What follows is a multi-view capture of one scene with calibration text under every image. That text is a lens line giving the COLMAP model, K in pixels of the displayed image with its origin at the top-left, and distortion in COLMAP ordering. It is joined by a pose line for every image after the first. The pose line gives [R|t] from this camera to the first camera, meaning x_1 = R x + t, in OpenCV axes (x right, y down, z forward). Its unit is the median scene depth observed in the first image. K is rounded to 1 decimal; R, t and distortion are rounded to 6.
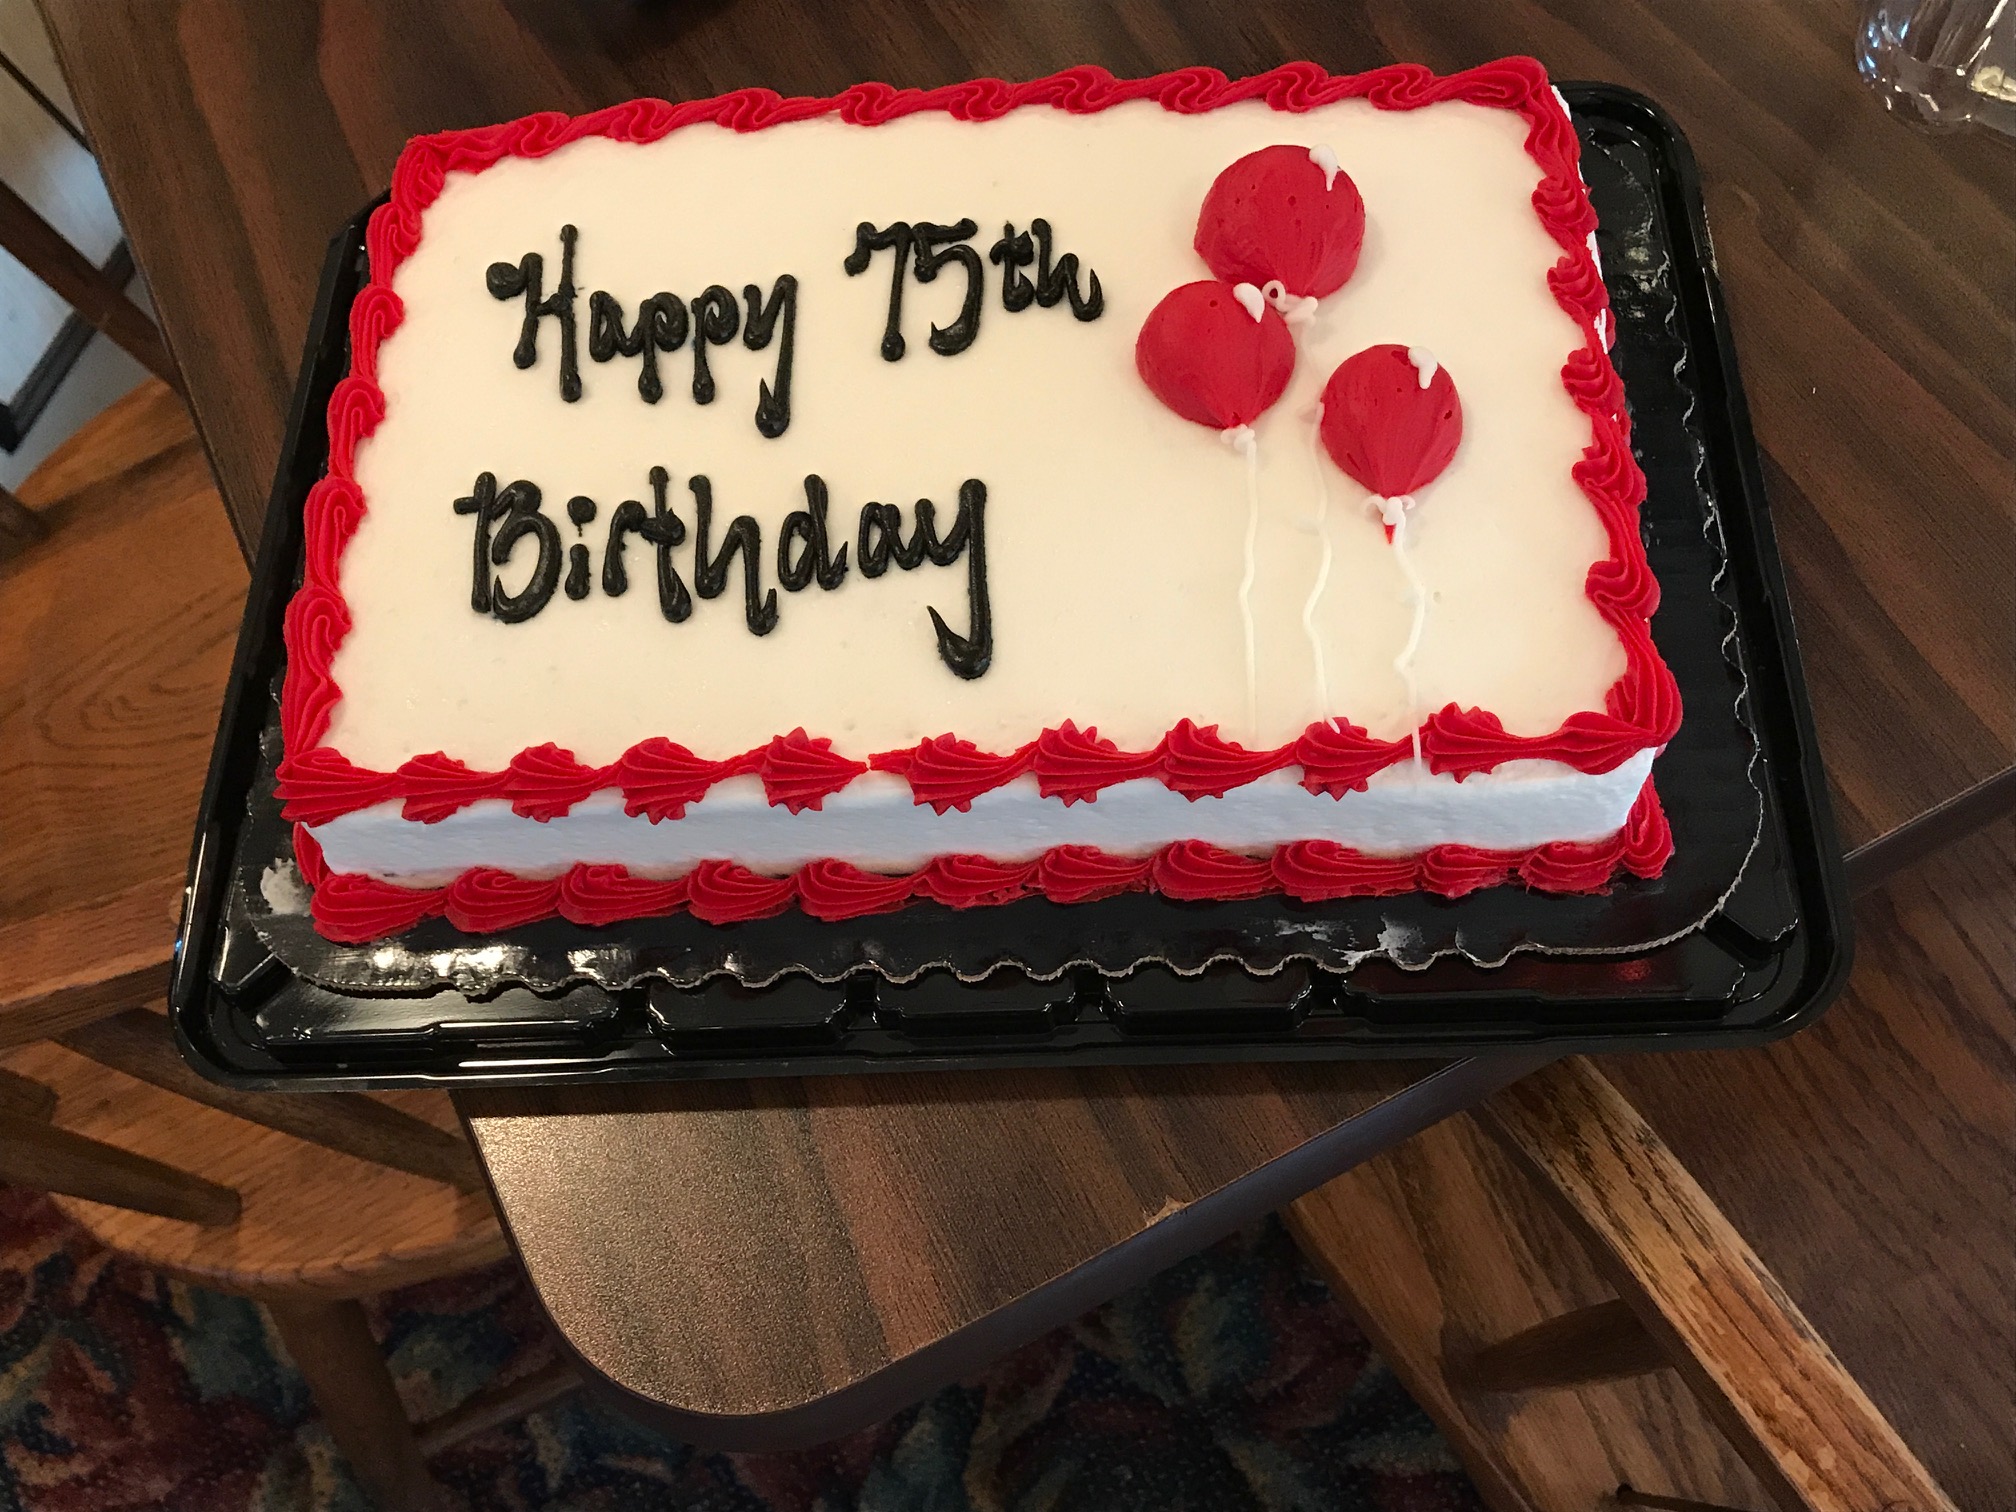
lens RADIAL K [[2112.3, 0, 1008.0], [0, 2112.3, 756.0], [0, 0, 1]] dist [-0.001751, -0.003300]
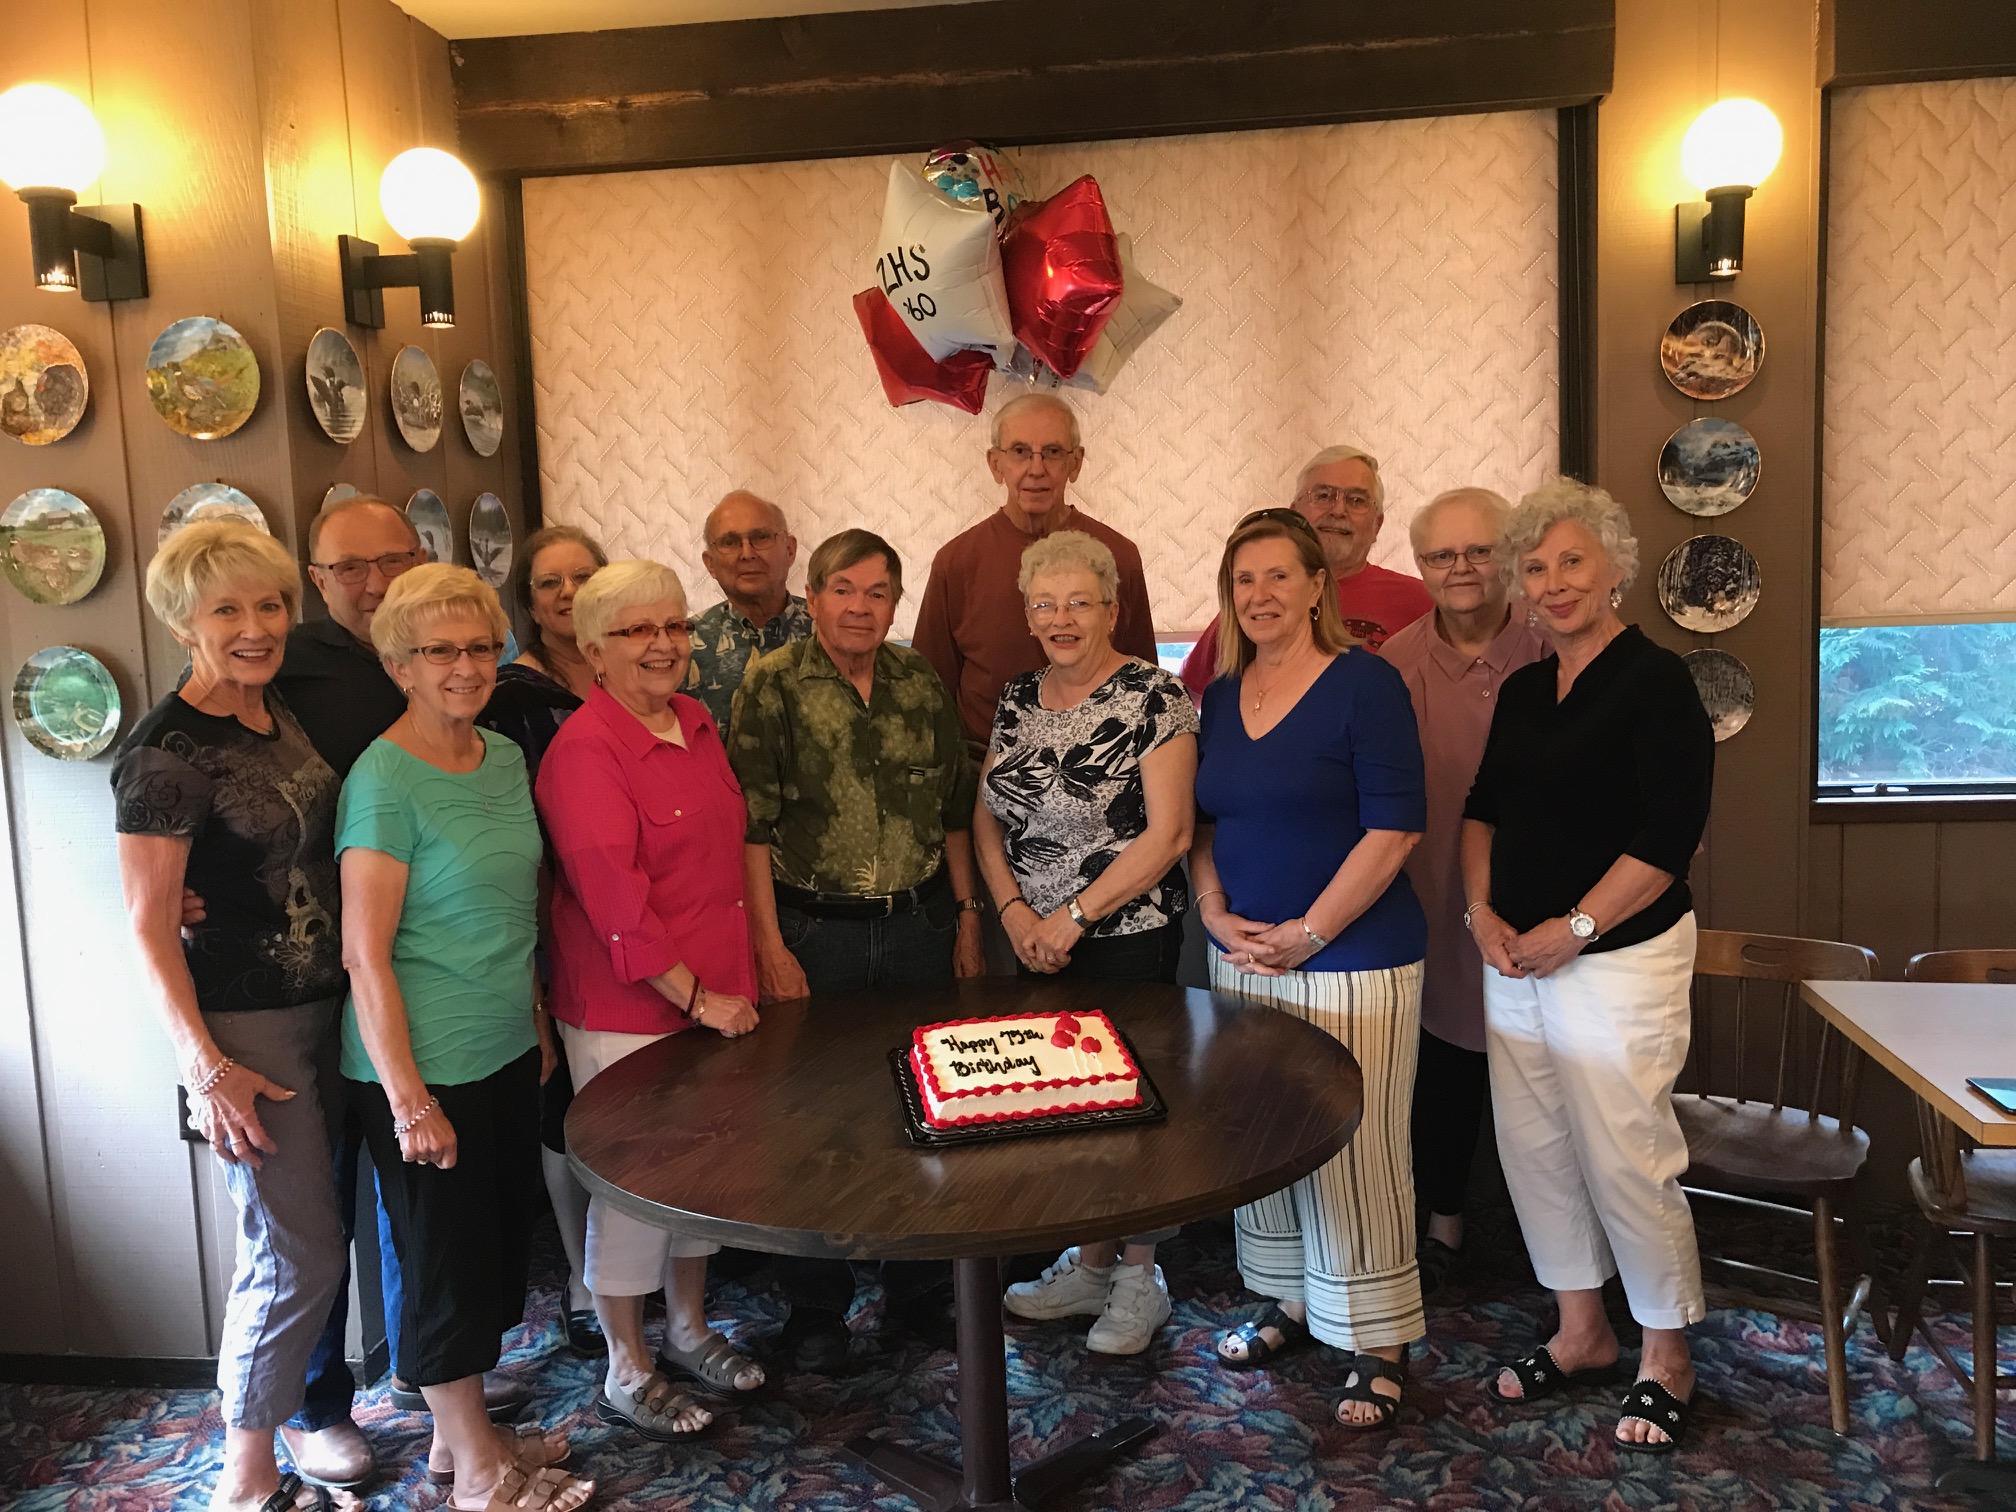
lens RADIAL K [[1624.4, 0, 1008.0], [0, 1624.4, 756.0], [0, 0, 1]] dist [0.001182, 0.005942]
pose [[0.969105, 0.025036, 0.245376, -1.297693], [0.146981, 0.740284, -0.656031, 2.385980], [-0.198072, 0.671828, 0.713733, -3.082484]]
